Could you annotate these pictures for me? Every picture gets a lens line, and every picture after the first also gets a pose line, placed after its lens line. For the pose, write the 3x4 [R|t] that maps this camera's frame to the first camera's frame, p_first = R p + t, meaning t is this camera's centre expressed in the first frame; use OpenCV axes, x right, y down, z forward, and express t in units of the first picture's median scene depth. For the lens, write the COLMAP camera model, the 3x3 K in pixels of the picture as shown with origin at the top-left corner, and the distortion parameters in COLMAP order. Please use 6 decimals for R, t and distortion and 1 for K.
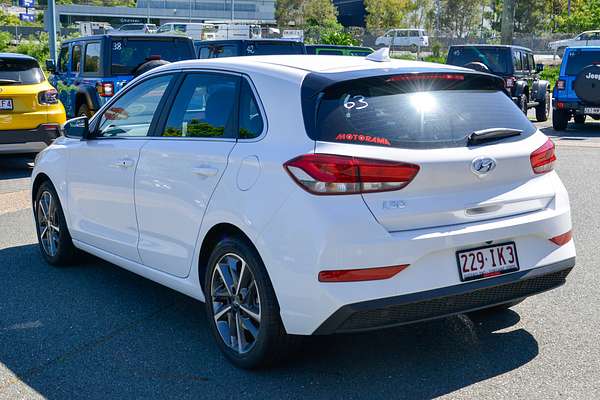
lens RADIAL K [[641.8, 0, 299.2], [0, 641.8, 198.9], [0, 0, 1]] dist [0.011318, 0.000000]
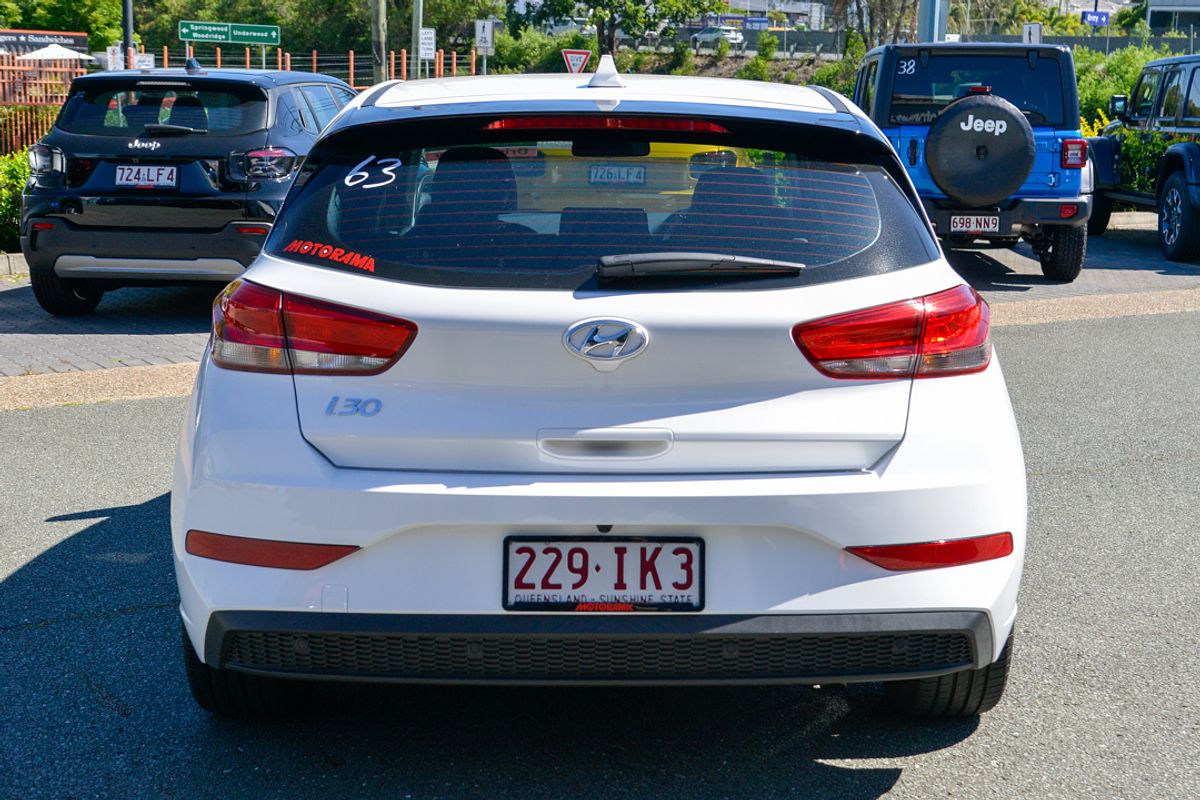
lens RADIAL K [[1303.7, 0, 604.1], [0, 1303.7, 404.0], [0, 0, 1]] dist [-0.002809, 0.000000]
pose [[0.898093, 0.113021, -0.425035, 0.638959], [-0.105791, 0.993557, 0.040660, -0.044616], [0.426892, 0.008448, 0.904263, 0.249302]]
